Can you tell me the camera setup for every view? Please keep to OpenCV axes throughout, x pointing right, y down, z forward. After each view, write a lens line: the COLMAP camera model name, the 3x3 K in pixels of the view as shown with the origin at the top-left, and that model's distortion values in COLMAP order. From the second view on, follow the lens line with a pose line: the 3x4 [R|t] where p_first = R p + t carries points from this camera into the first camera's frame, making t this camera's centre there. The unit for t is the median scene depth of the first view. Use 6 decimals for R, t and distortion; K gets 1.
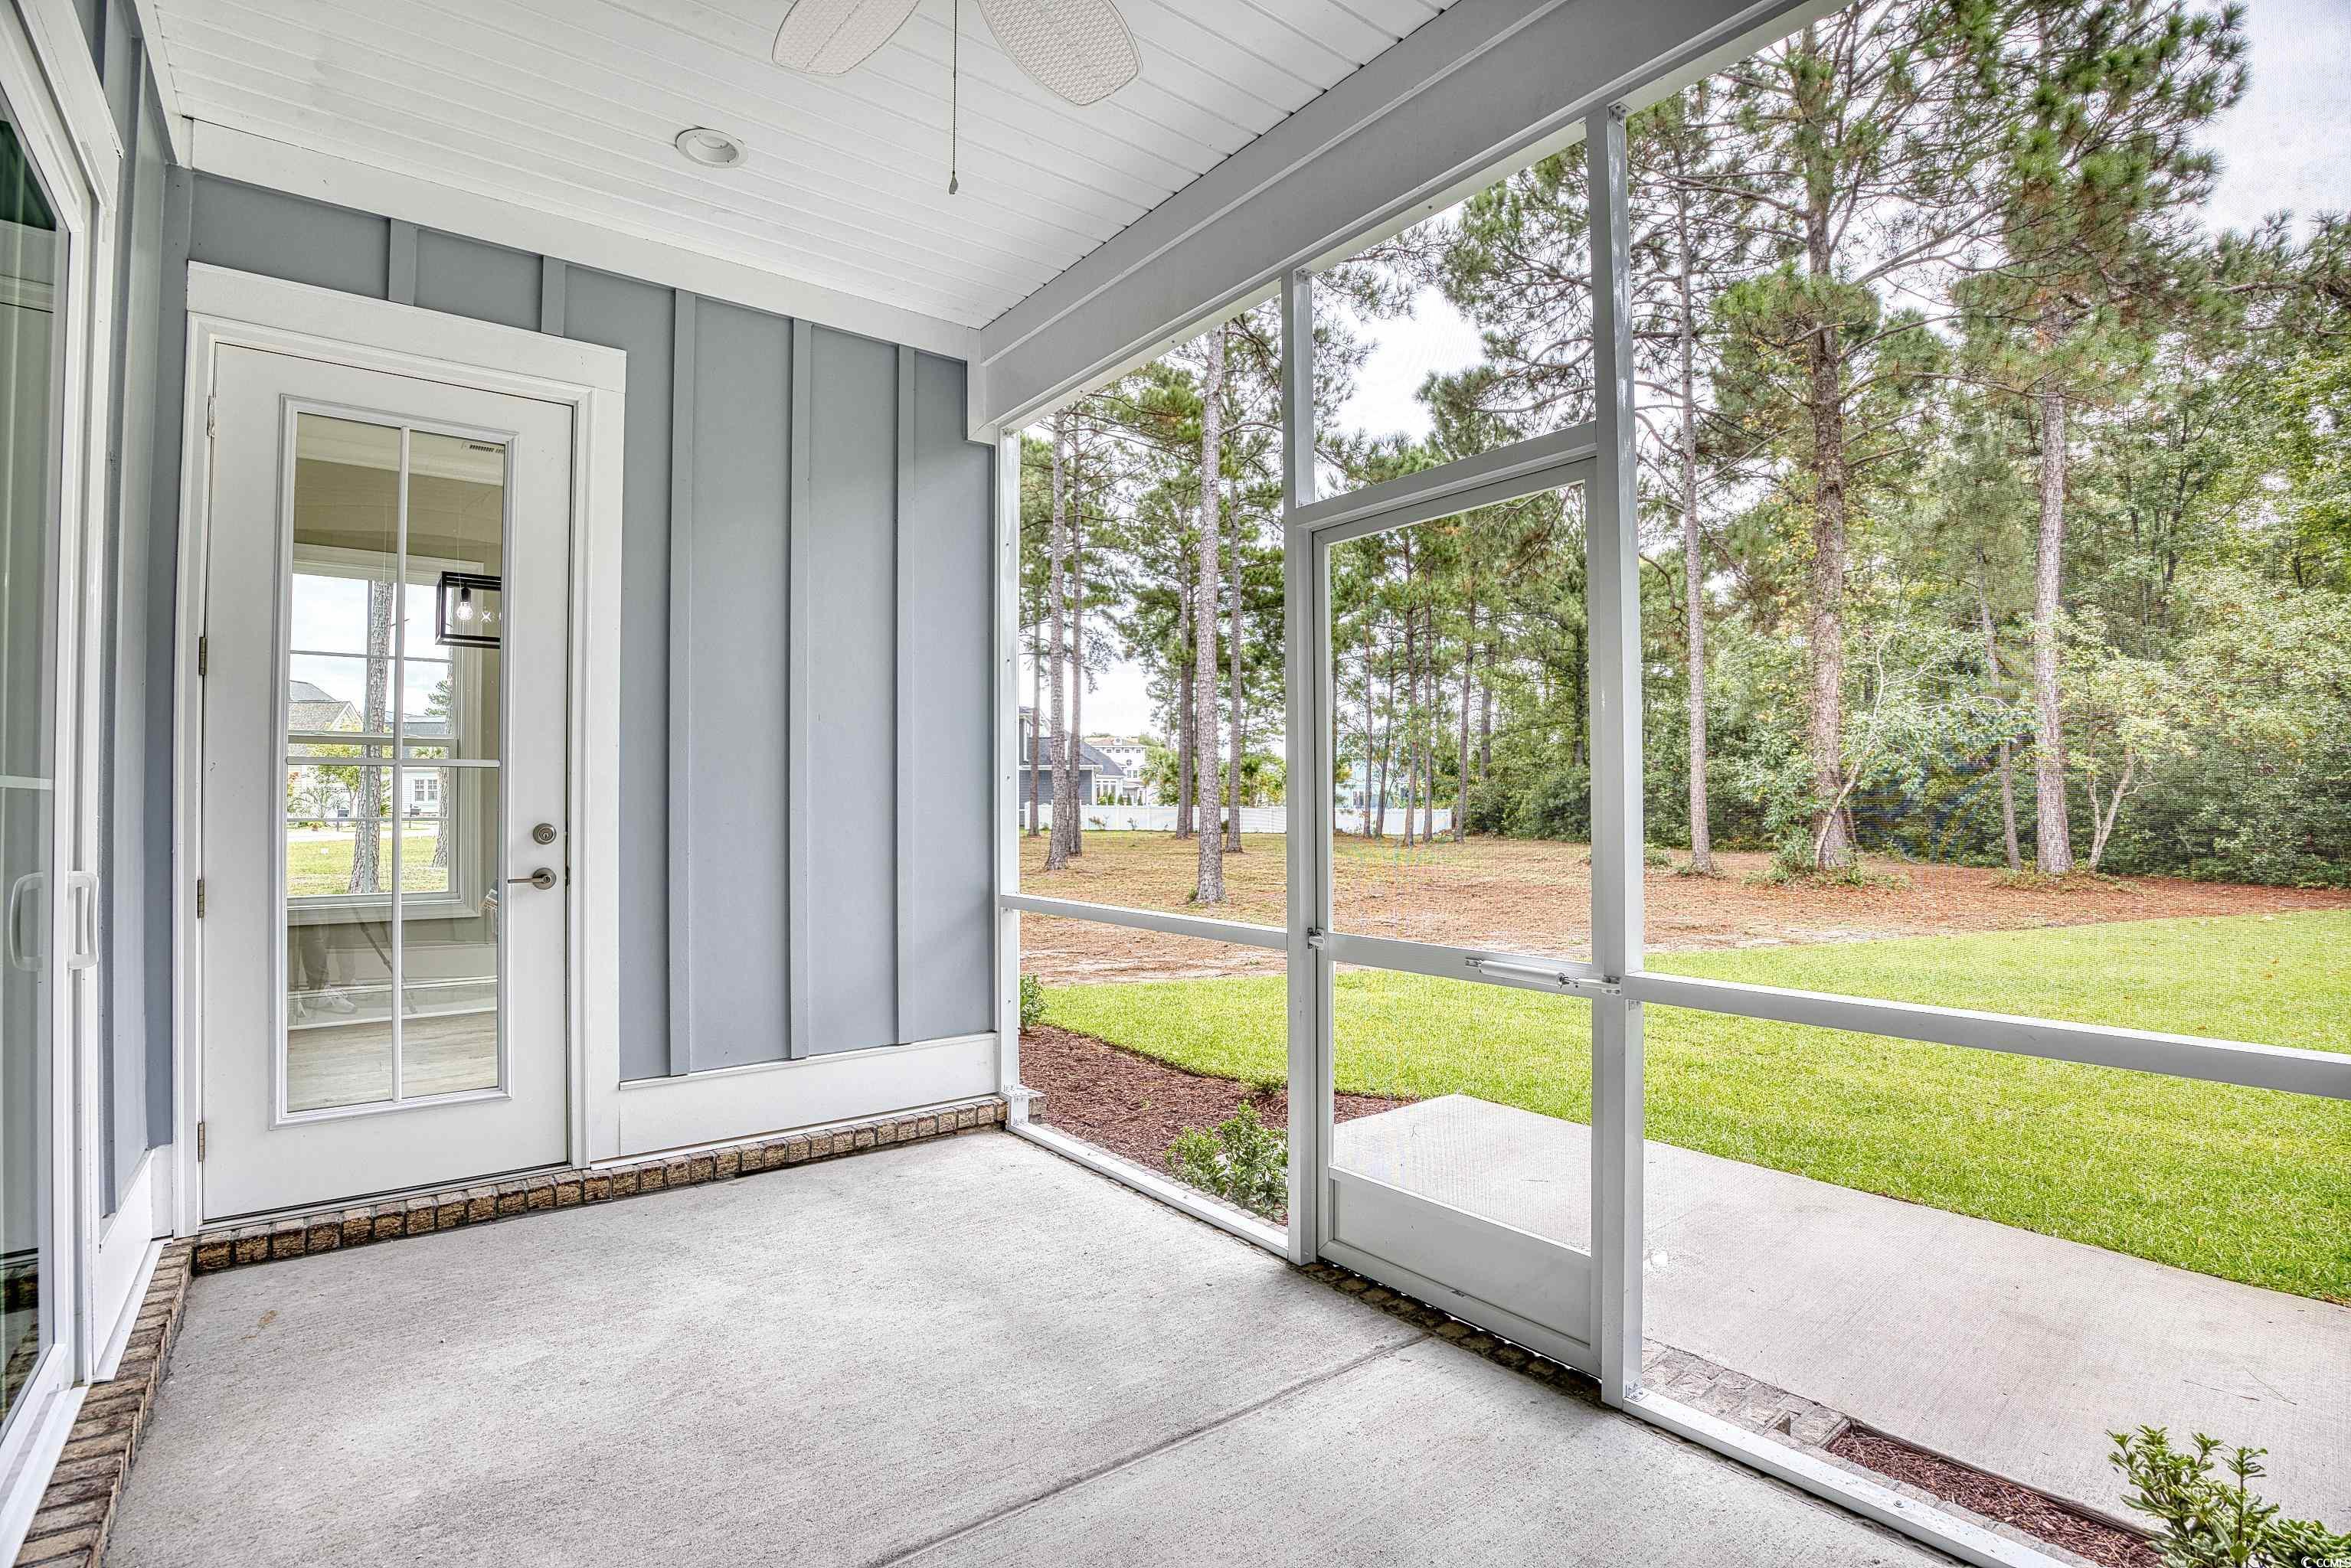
lens RADIAL K [[1101.4, 0, 1172.9], [0, 1101.4, 780.2], [0, 0, 1]] dist [-0.062778, 0.016220]
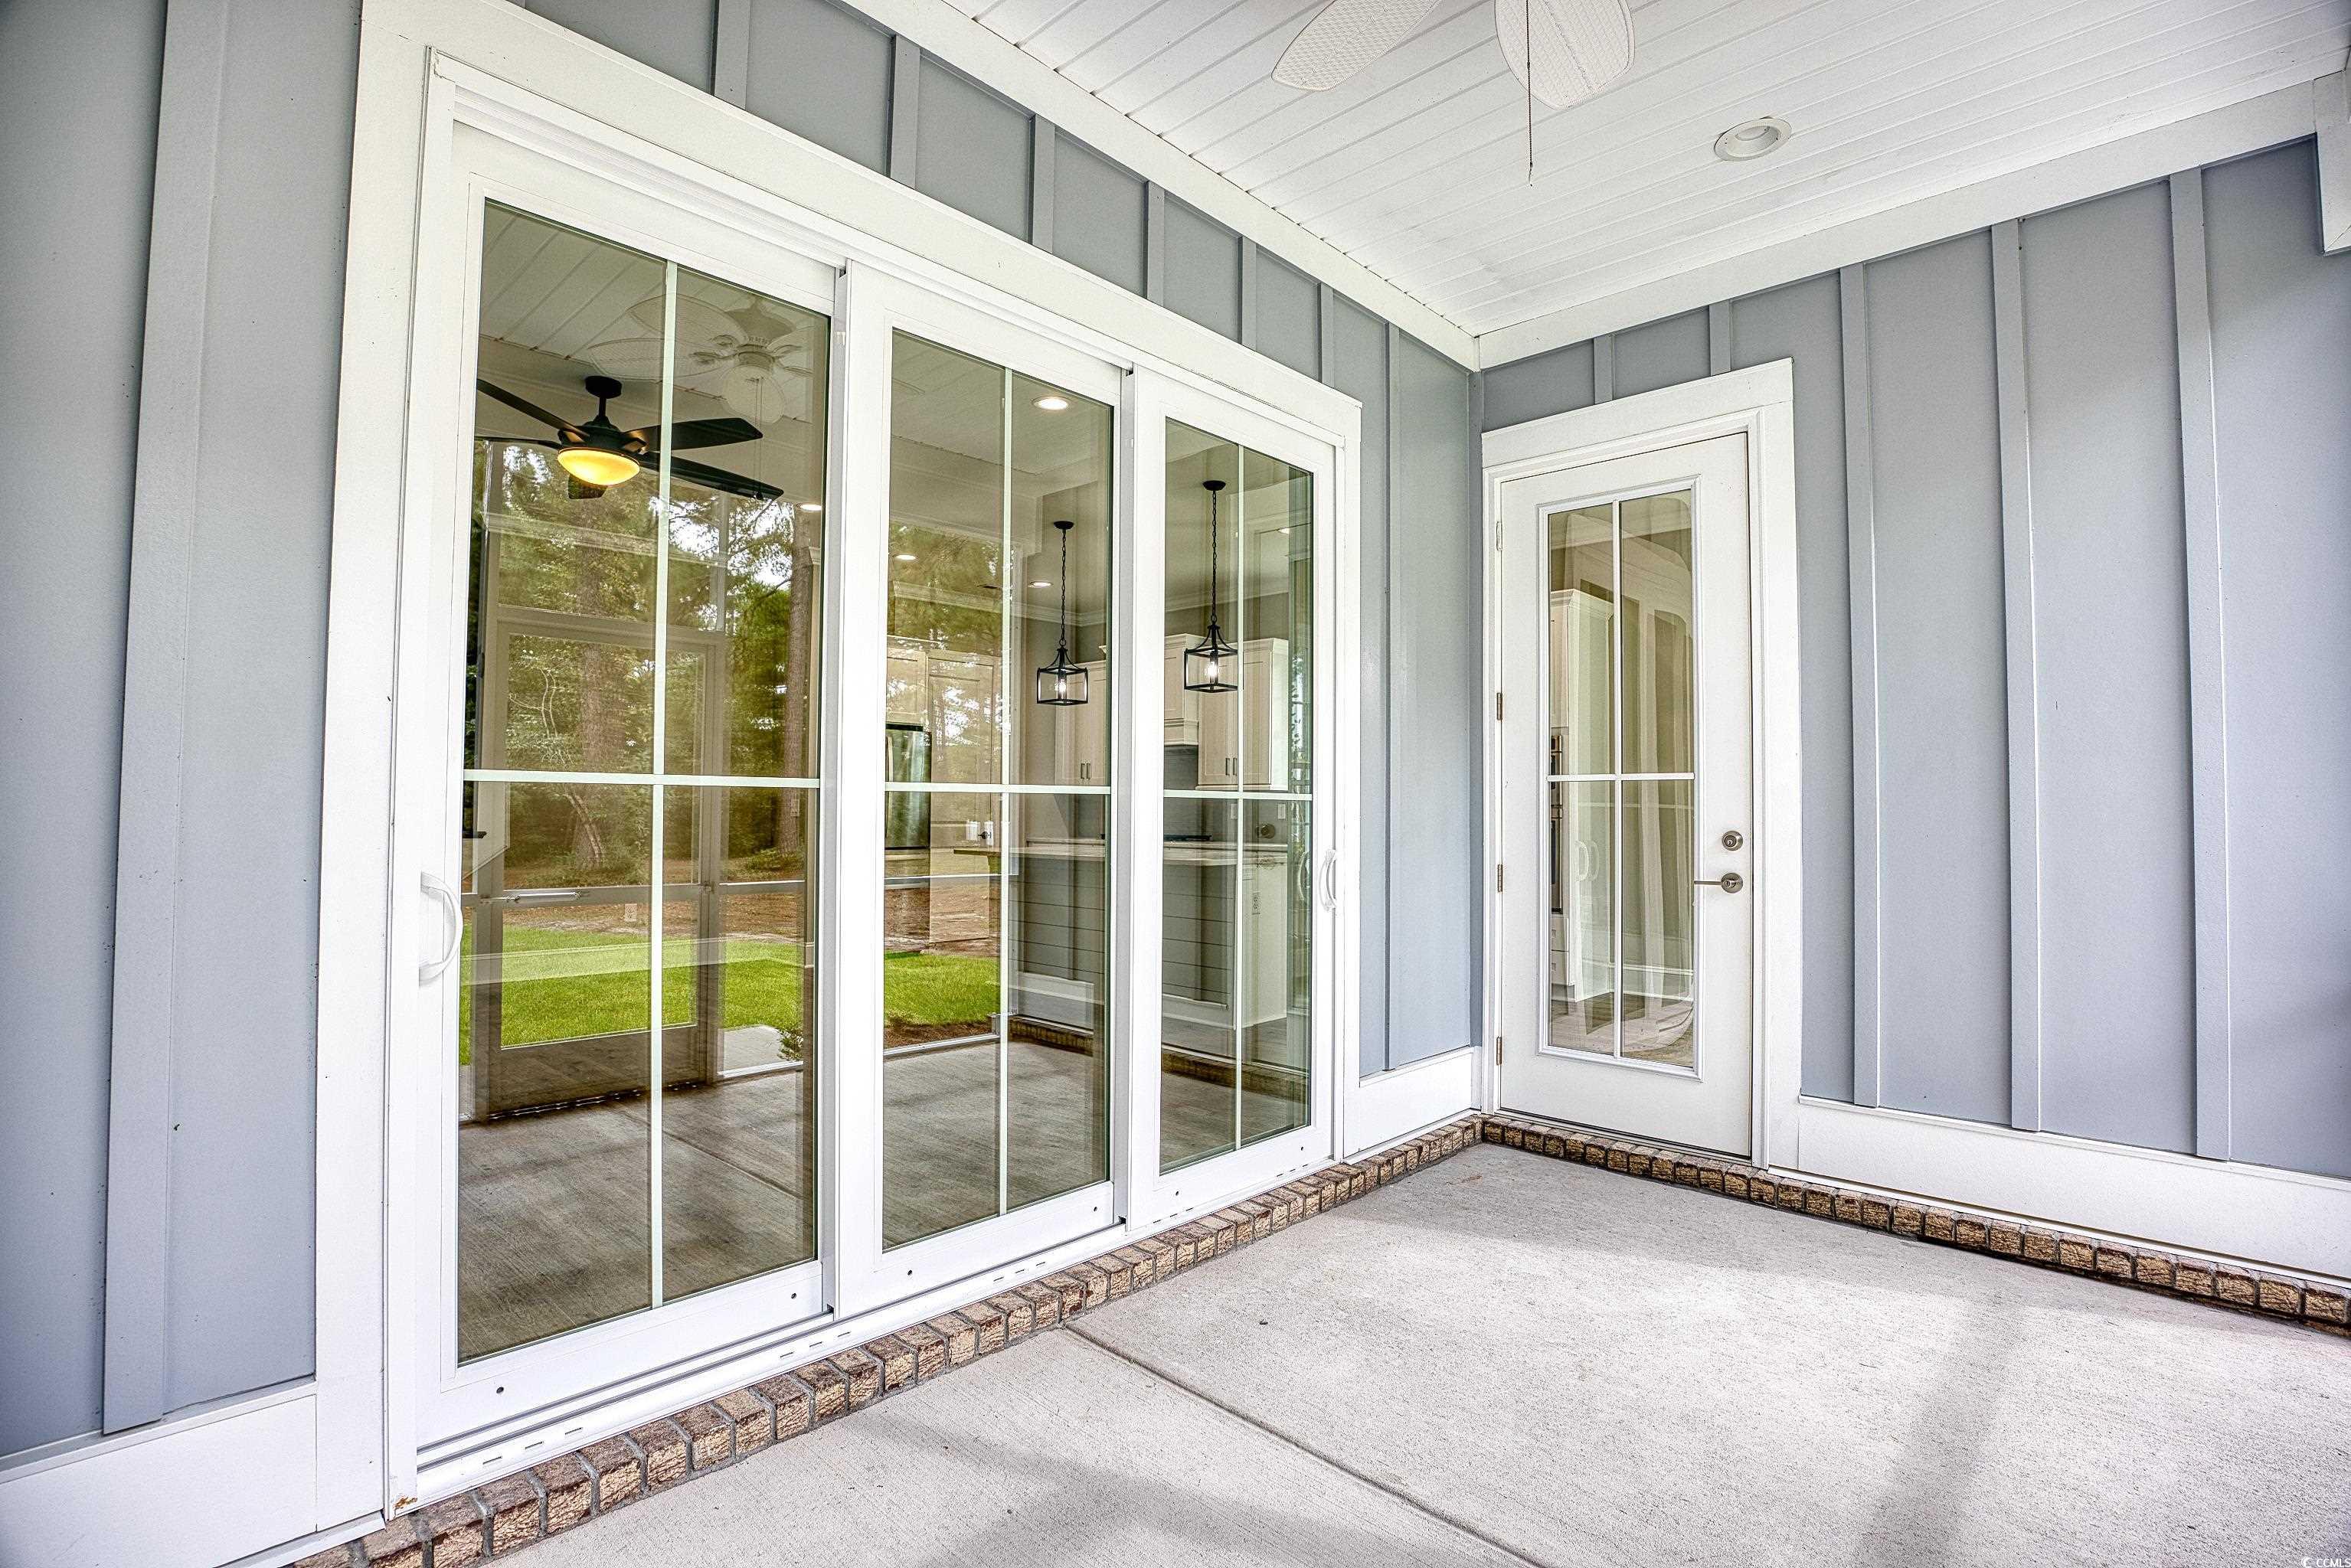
lens RADIAL K [[1101.4, 0, 1172.9], [0, 1101.4, 780.2], [0, 0, 1]] dist [-0.062778, 0.016220]
pose [[0.148452, -0.024232, -0.988623, 0.395691], [0.010001, 0.999685, -0.023001, 0.009138], [0.988869, -0.006472, 0.148648, 0.298898]]
